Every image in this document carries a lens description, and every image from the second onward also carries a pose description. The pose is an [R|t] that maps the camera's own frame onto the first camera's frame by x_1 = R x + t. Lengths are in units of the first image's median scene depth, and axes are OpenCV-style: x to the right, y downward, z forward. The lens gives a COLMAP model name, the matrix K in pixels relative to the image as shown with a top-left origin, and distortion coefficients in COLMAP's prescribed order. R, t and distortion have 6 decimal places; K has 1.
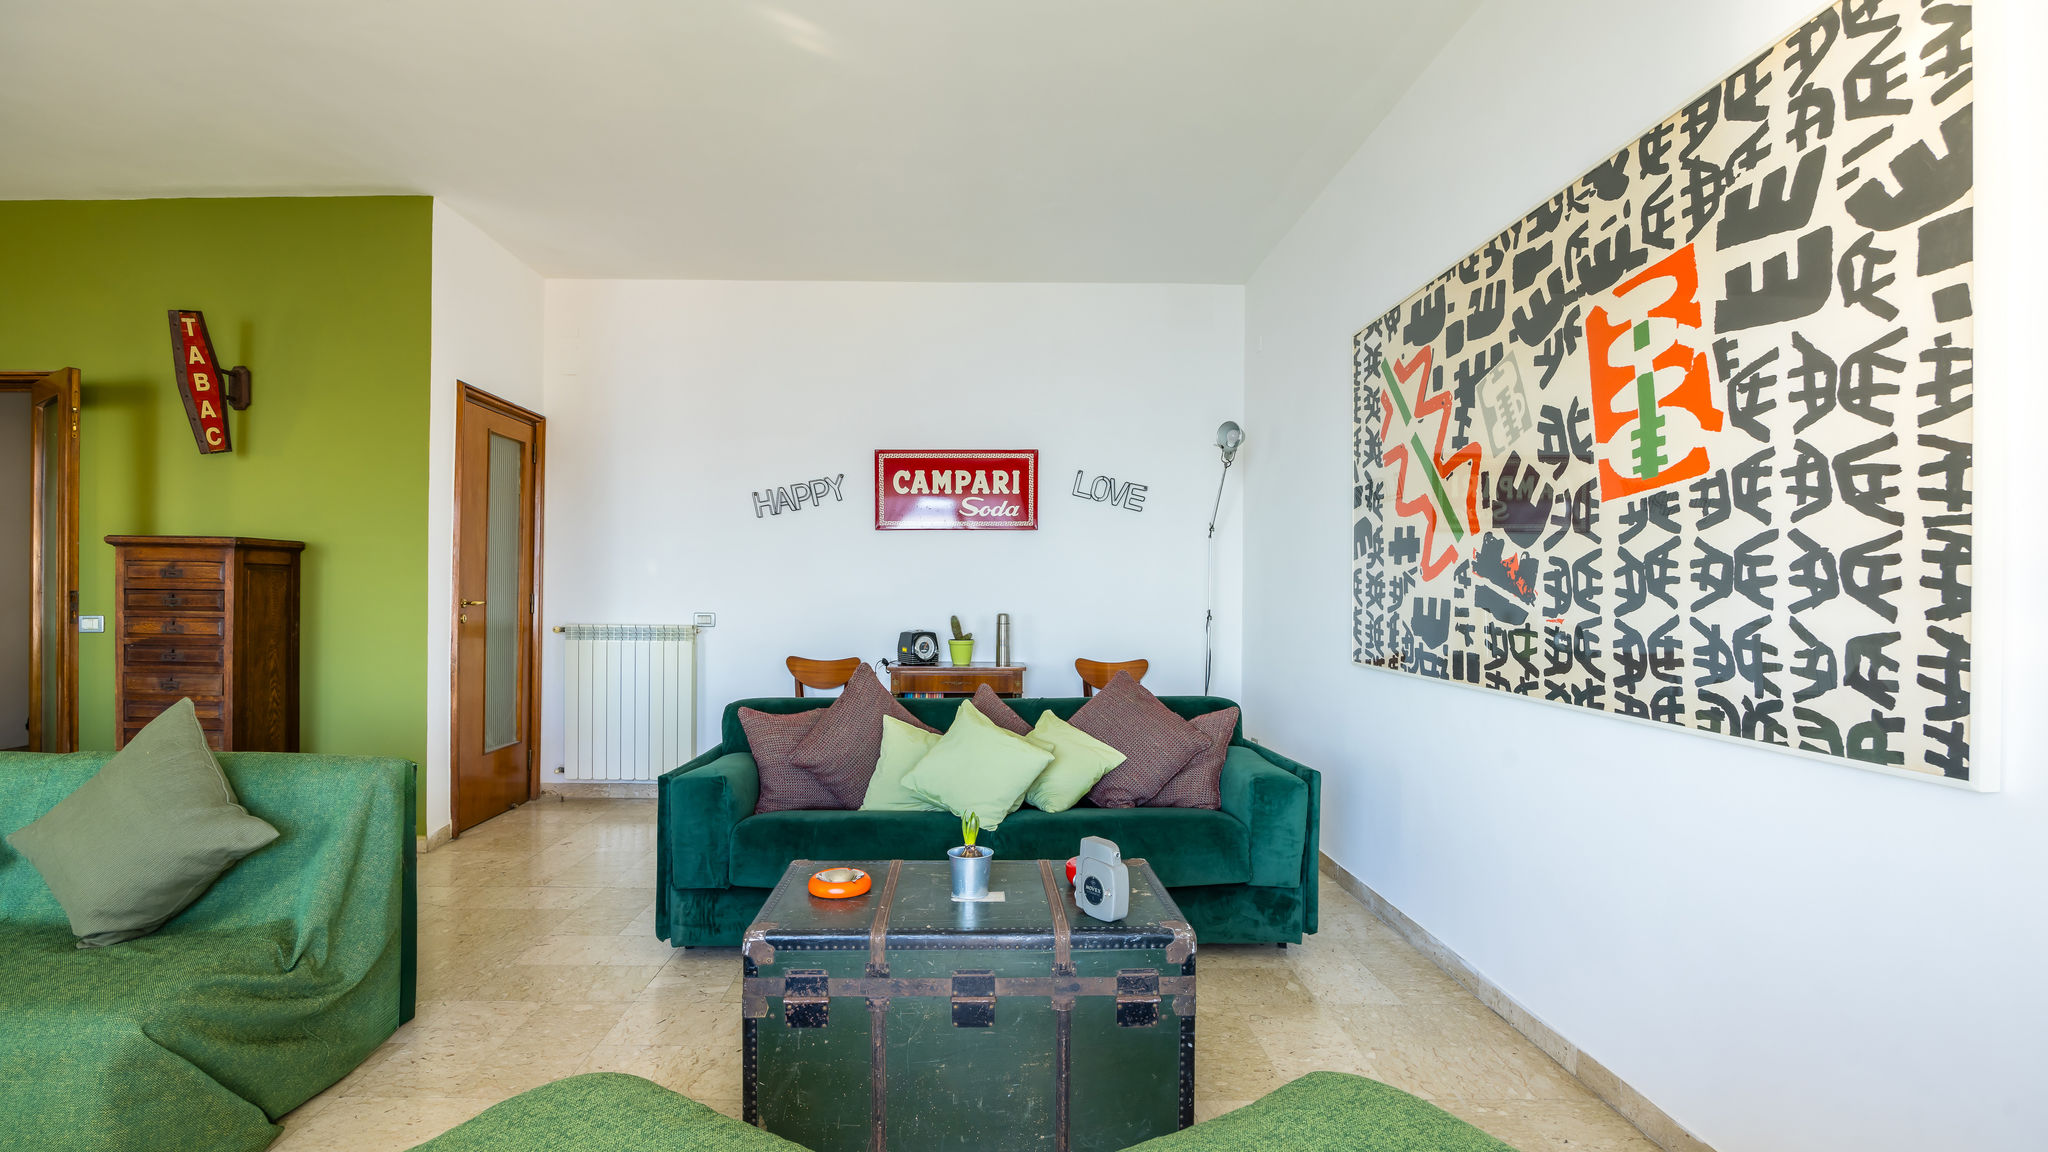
lens RADIAL K [[912.1, 0, 998.9], [0, 912.1, 592.3], [0, 0, 1]] dist [-0.009036, 0.000482]
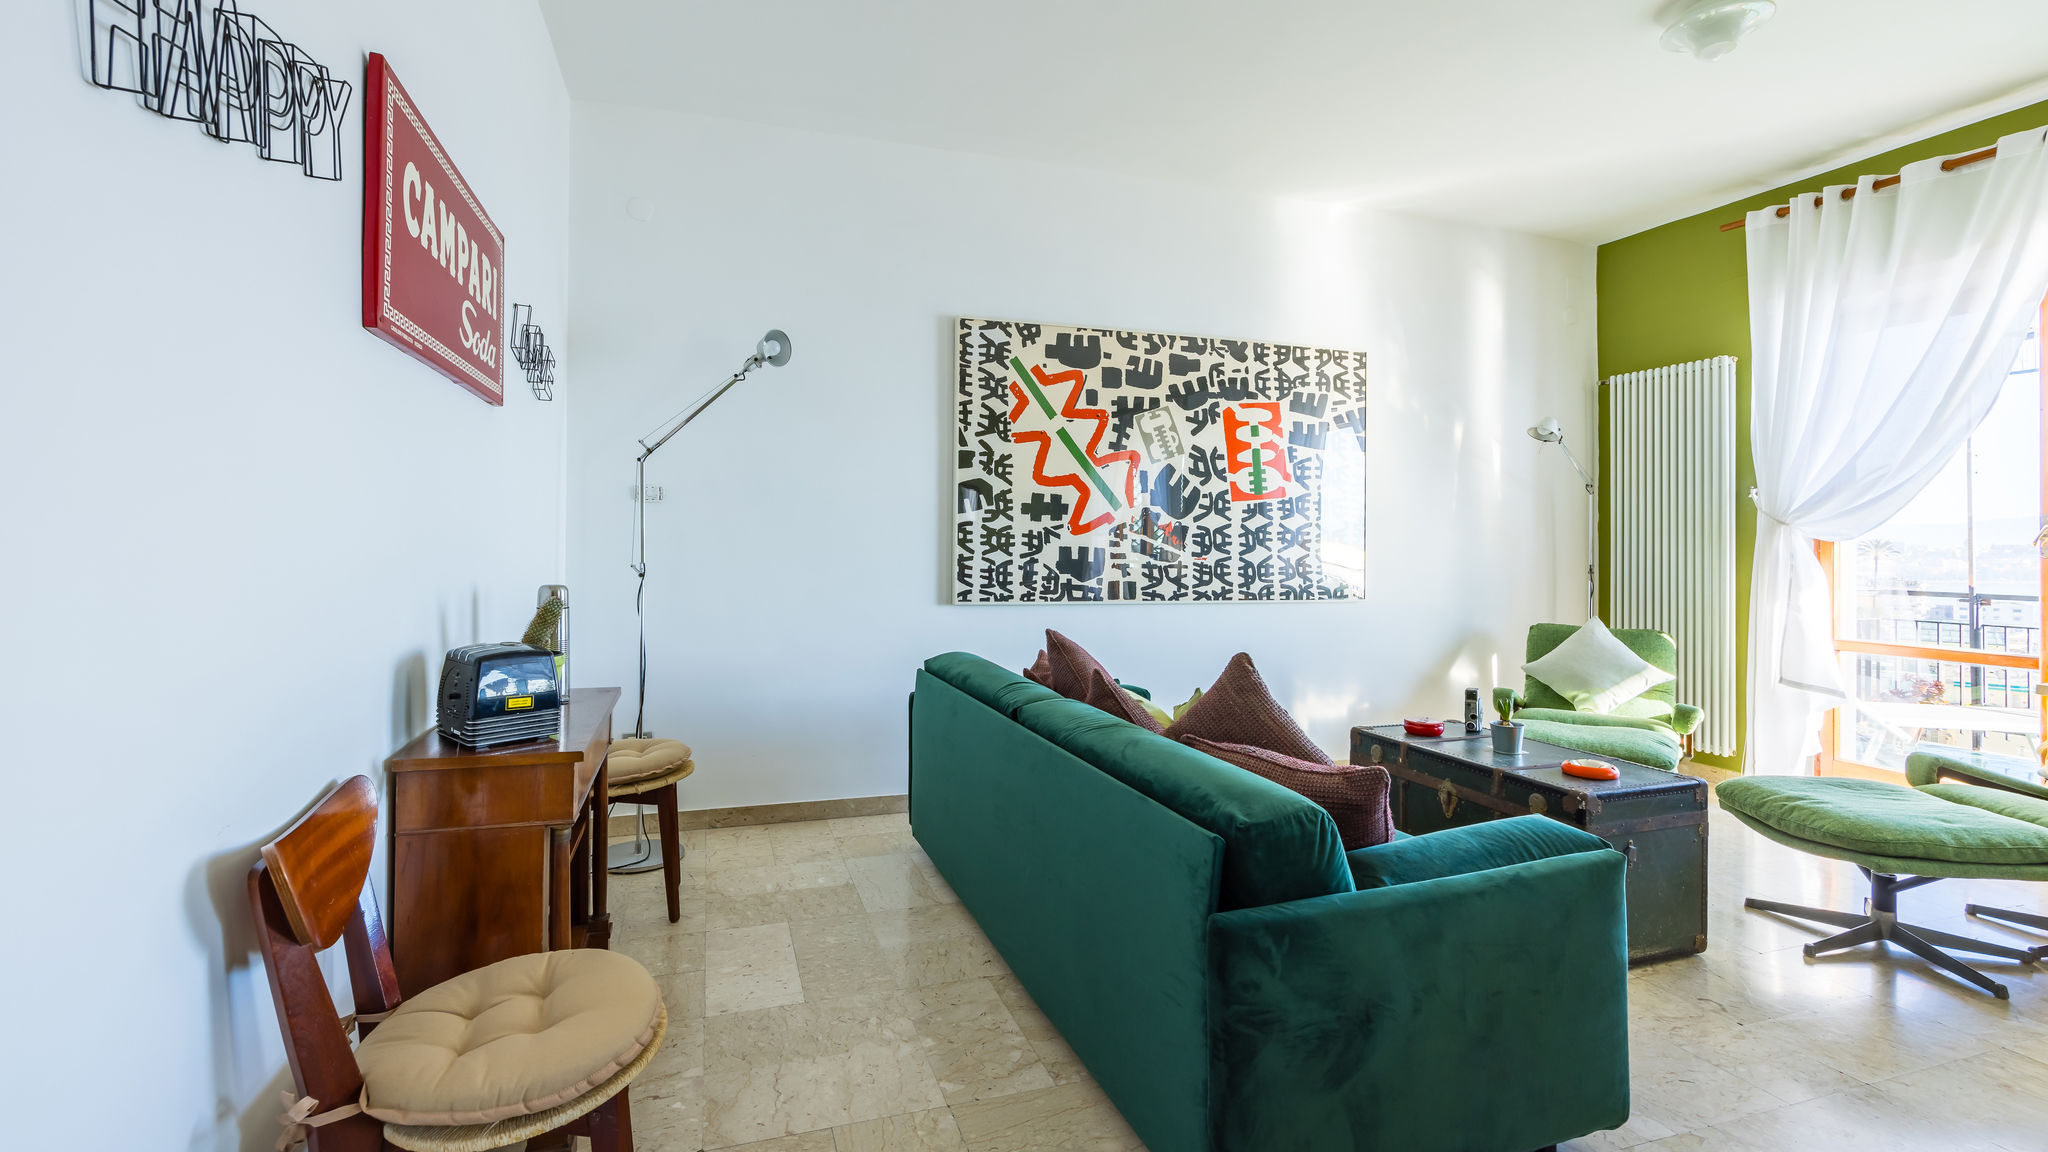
lens RADIAL K [[836.2, 0, 1025.3], [0, 836.2, 547.0], [0, 0, 1]] dist [-0.001082, 0.000294]
pose [[-0.277363, -0.004198, 0.960756, -0.963653], [-0.009988, 0.999949, 0.001485, 0.006752], [-0.960713, -0.009184, -0.277391, 1.806439]]
